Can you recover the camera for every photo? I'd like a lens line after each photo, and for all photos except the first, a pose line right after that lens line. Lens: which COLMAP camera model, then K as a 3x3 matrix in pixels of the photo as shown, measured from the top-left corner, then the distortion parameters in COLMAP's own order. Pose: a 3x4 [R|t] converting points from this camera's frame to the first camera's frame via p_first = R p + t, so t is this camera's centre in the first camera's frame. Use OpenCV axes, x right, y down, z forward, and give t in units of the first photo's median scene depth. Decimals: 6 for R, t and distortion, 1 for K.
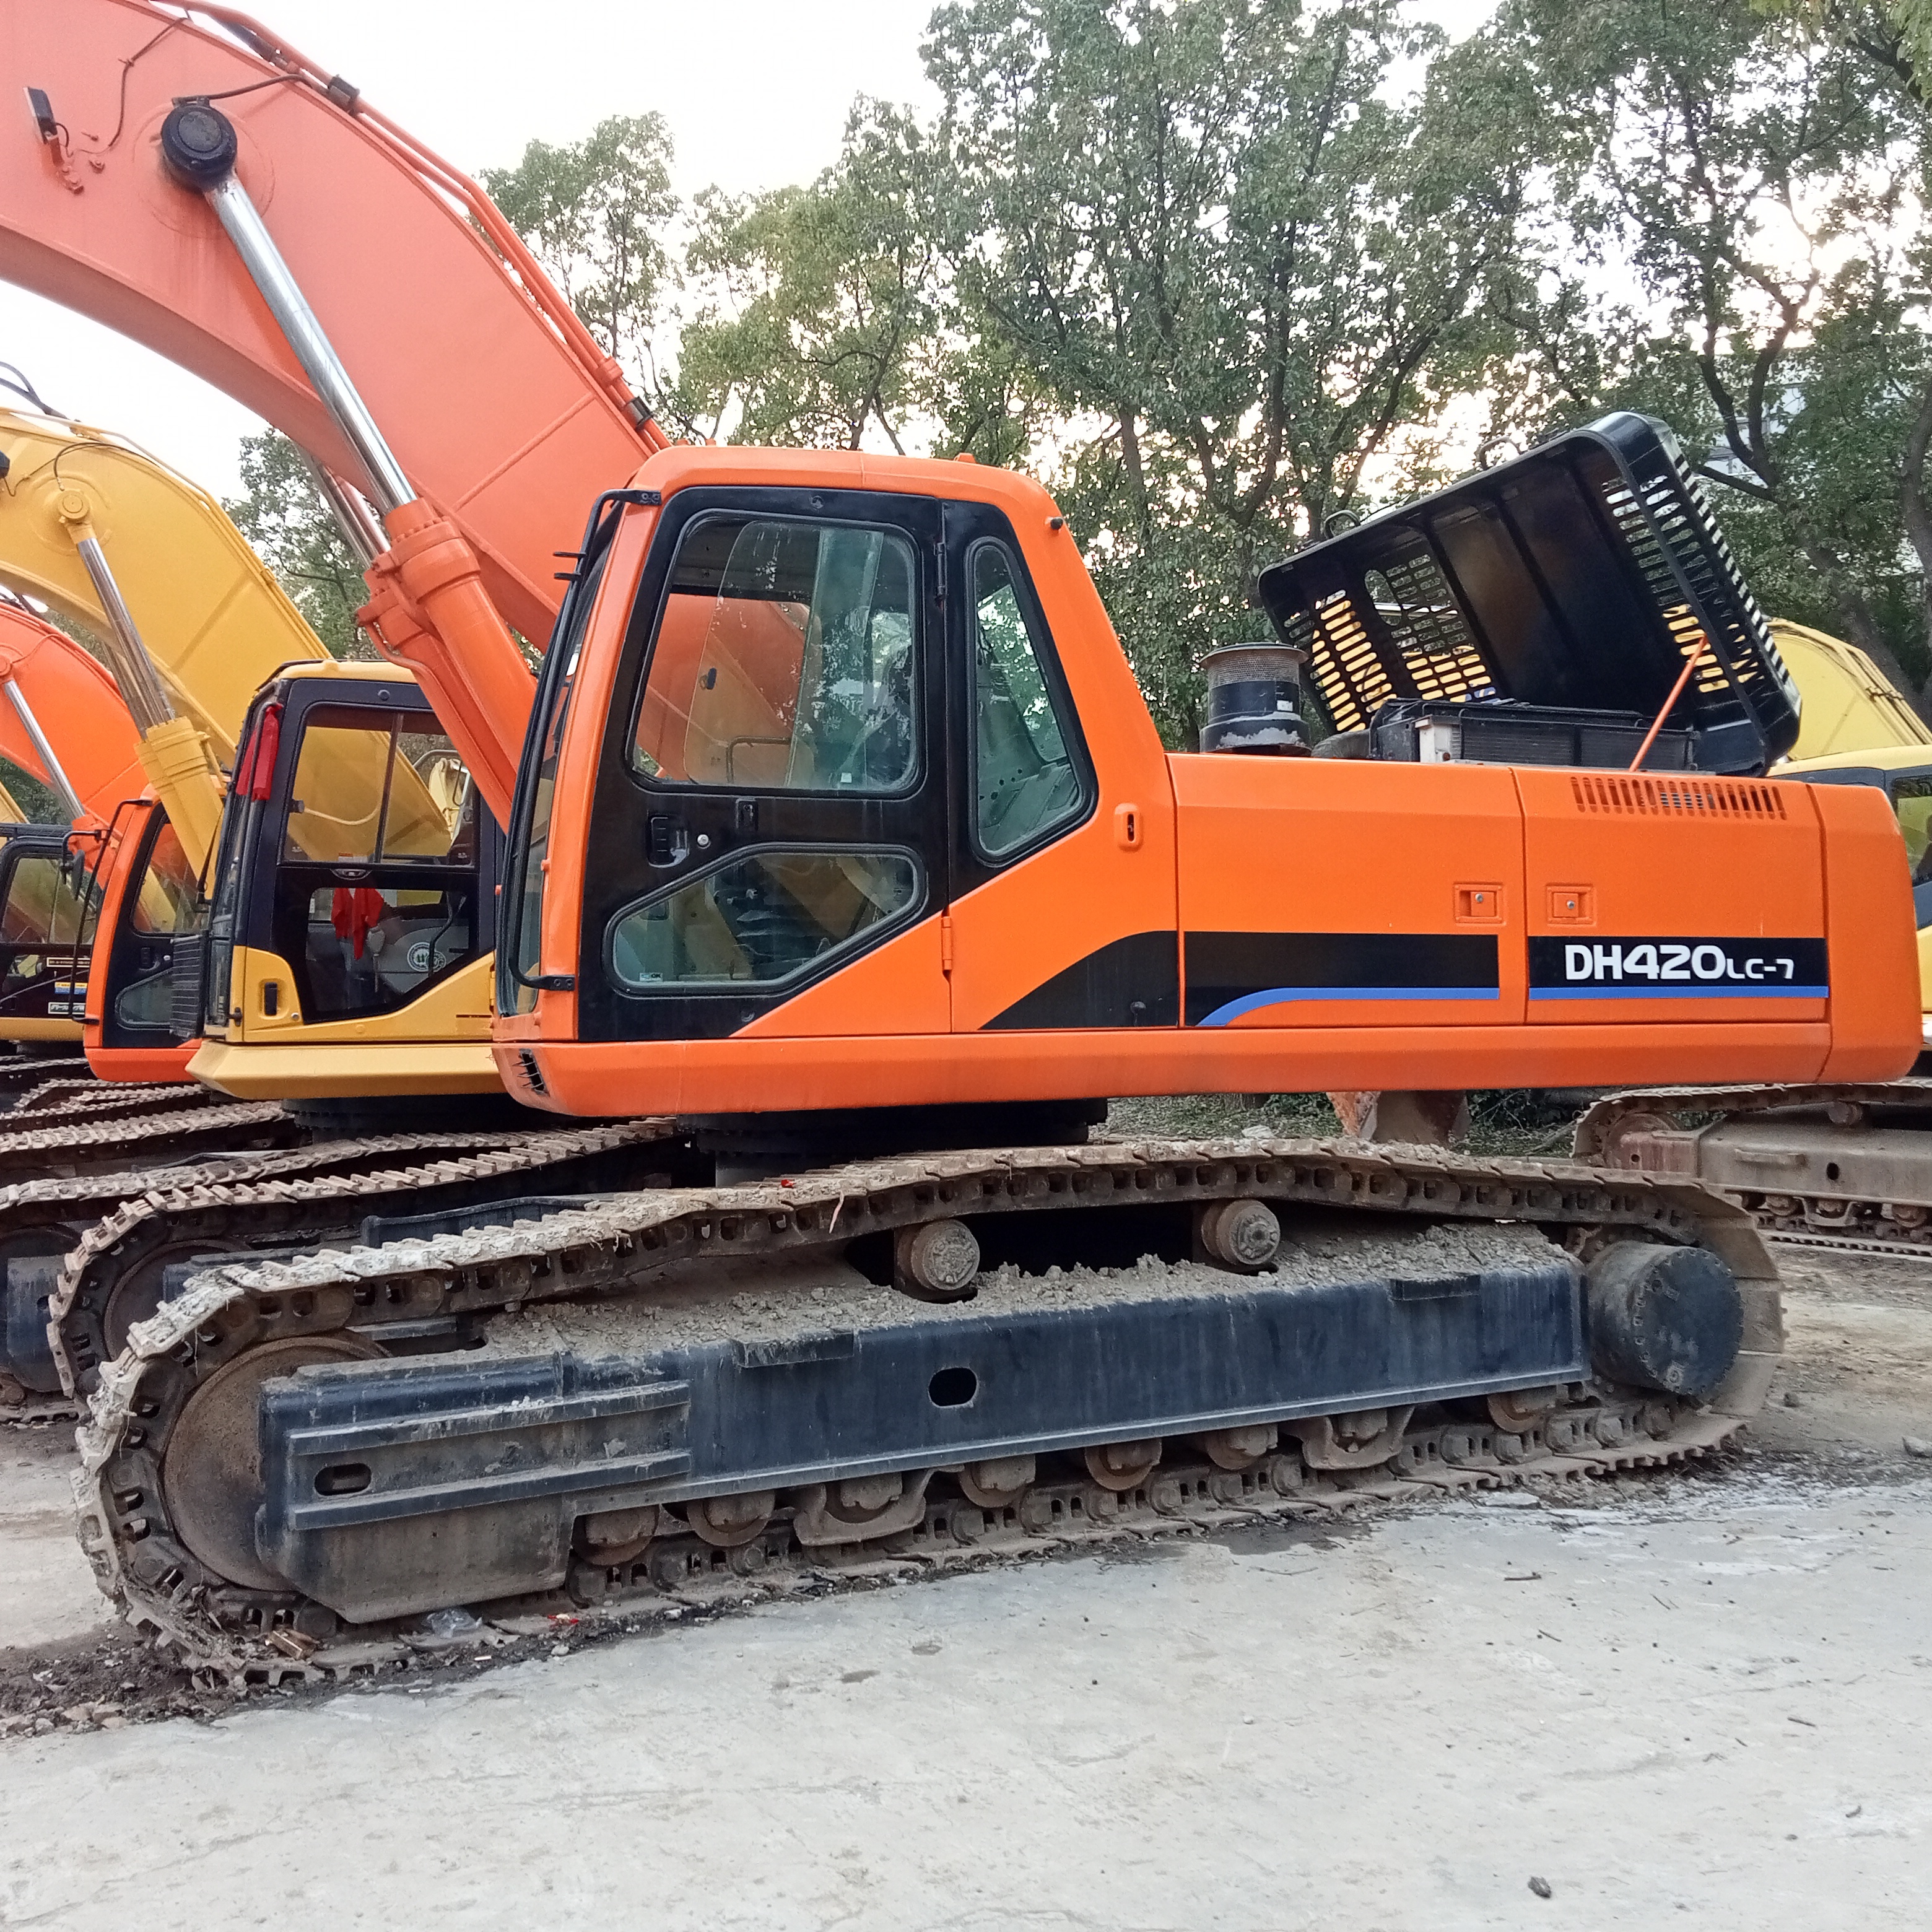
lens RADIAL K [[1826.3, 0, 966.0], [0, 1826.3, 966.0], [0, 0, 1]] dist [0.062054, -0.082920]
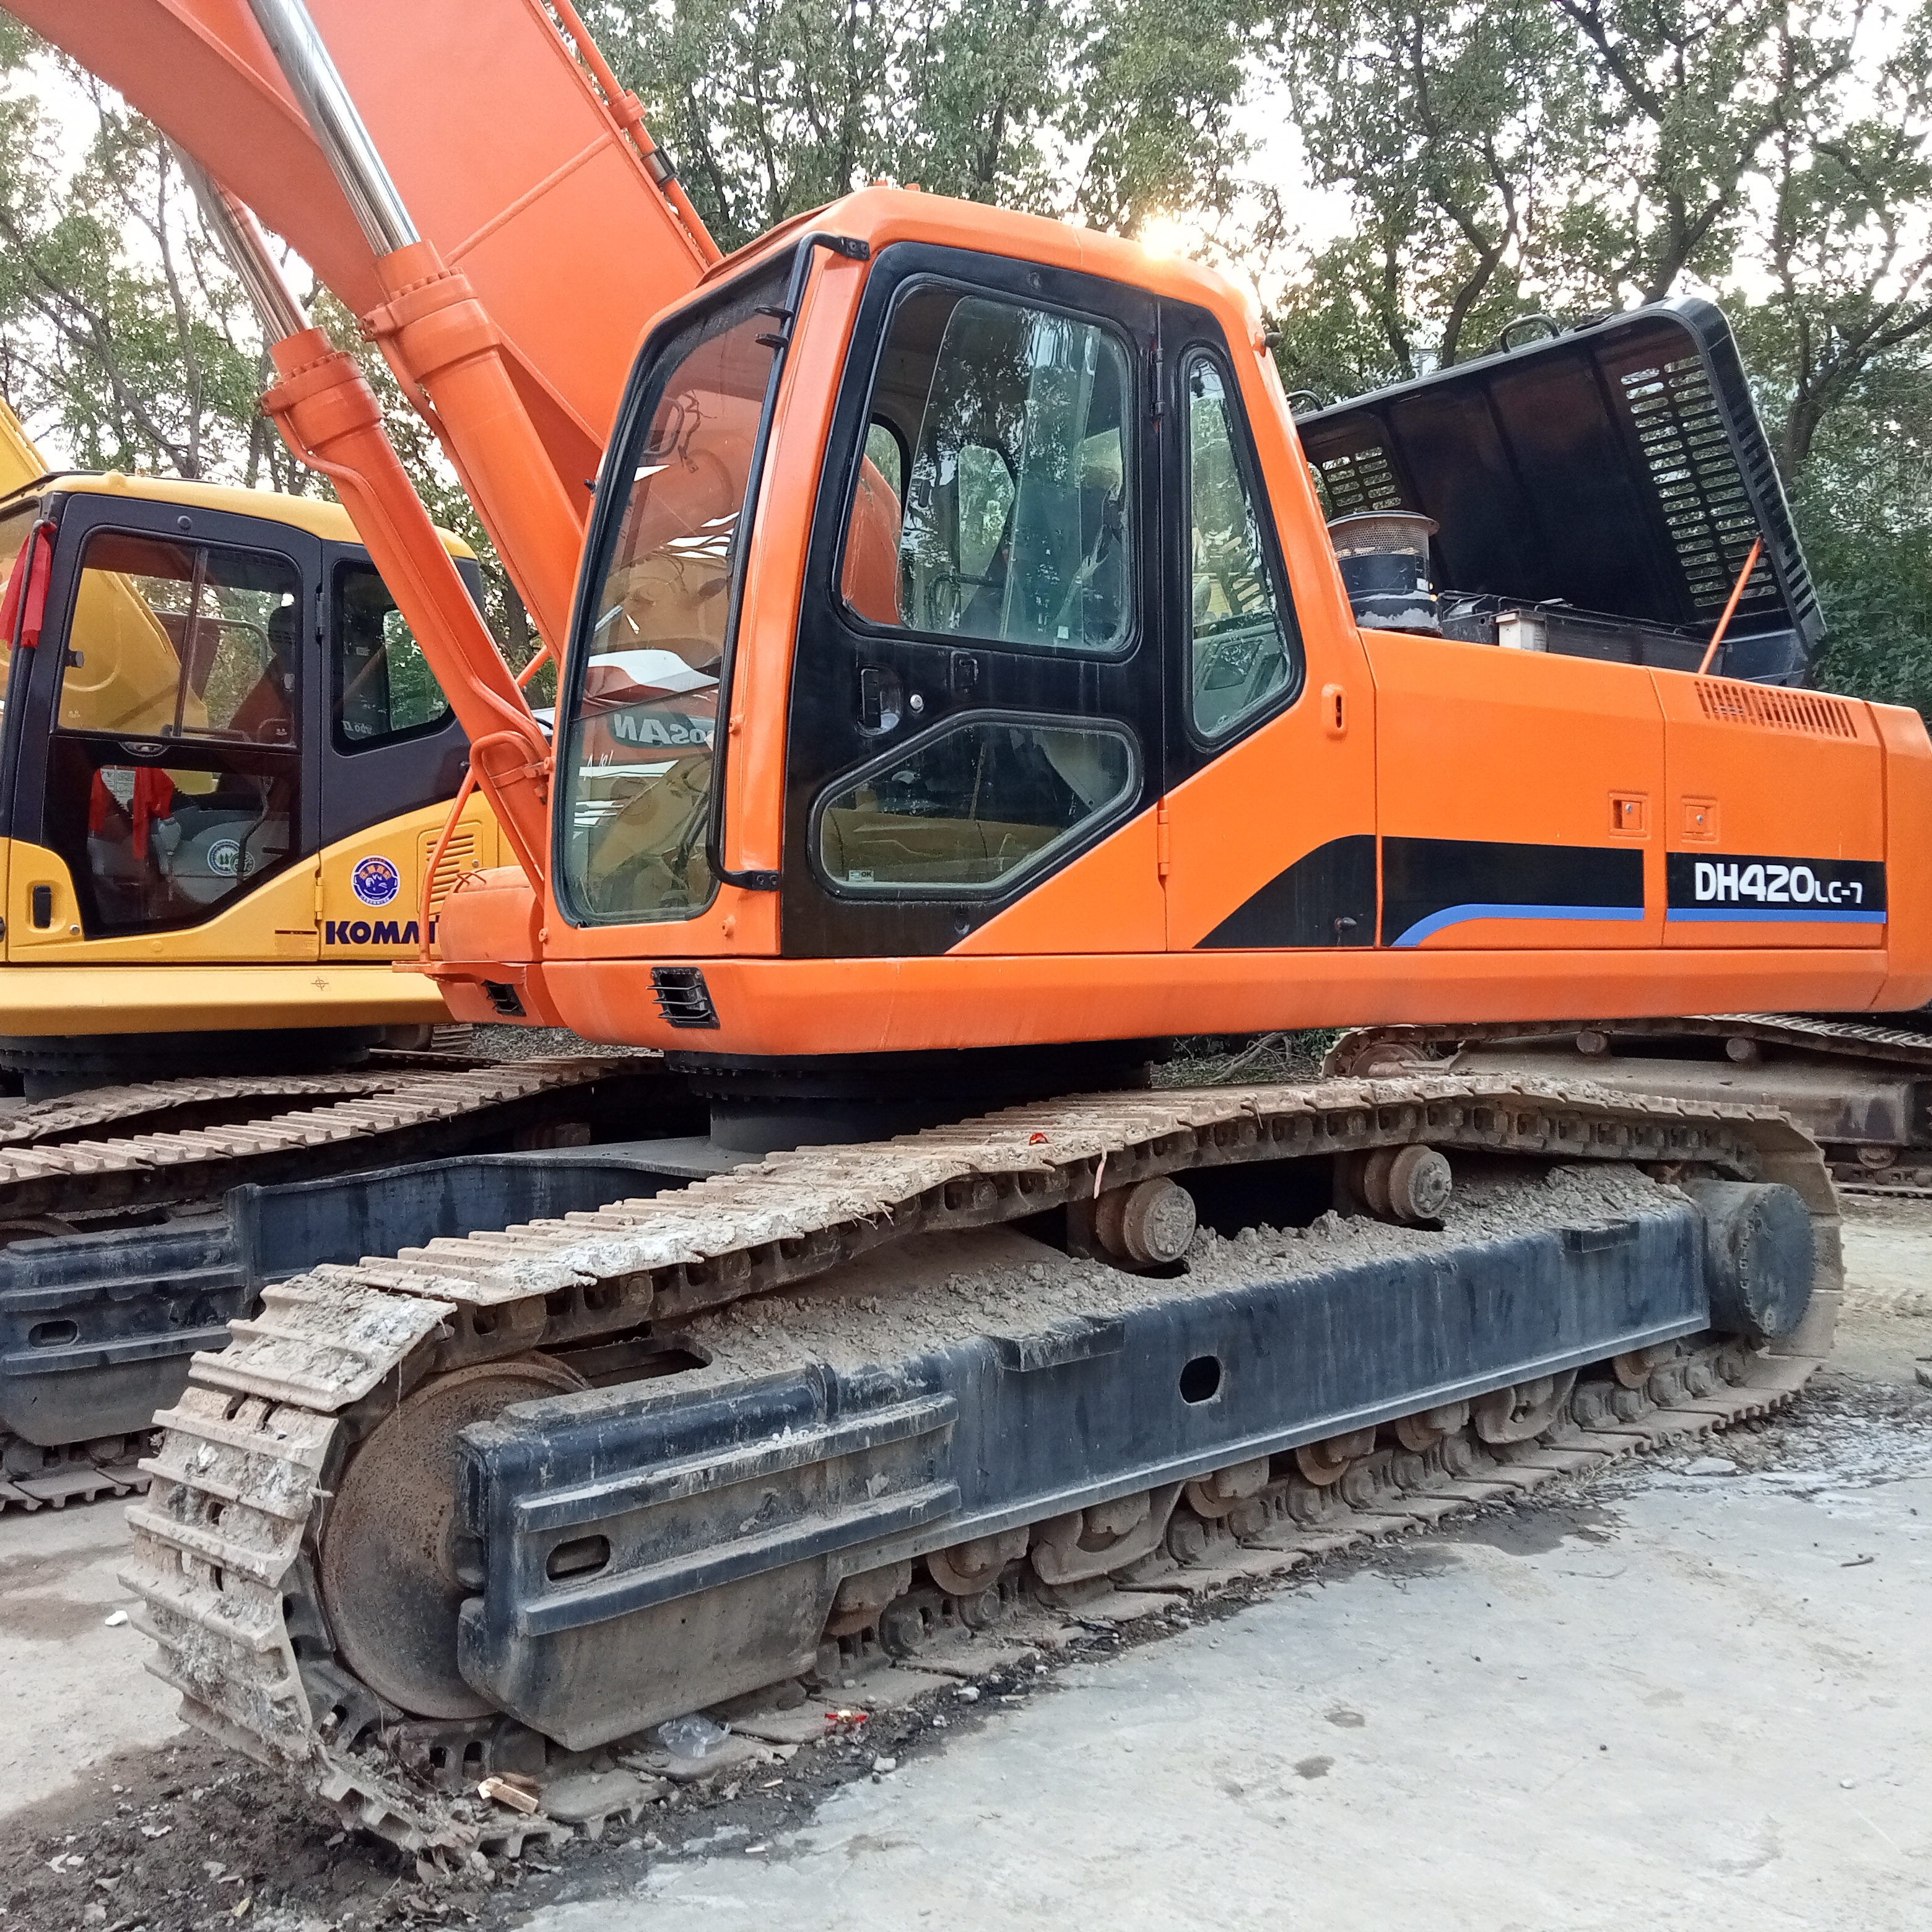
lens RADIAL K [[1845.4, 0, 966.0], [0, 1845.4, 966.0], [0, 0, 1]] dist [0.058286, -0.074409]
pose [[0.967290, 0.005096, 0.253621, -0.319589], [-0.014285, 0.999306, 0.034405, 0.016406], [-0.253270, -0.036902, 0.966692, 0.225453]]
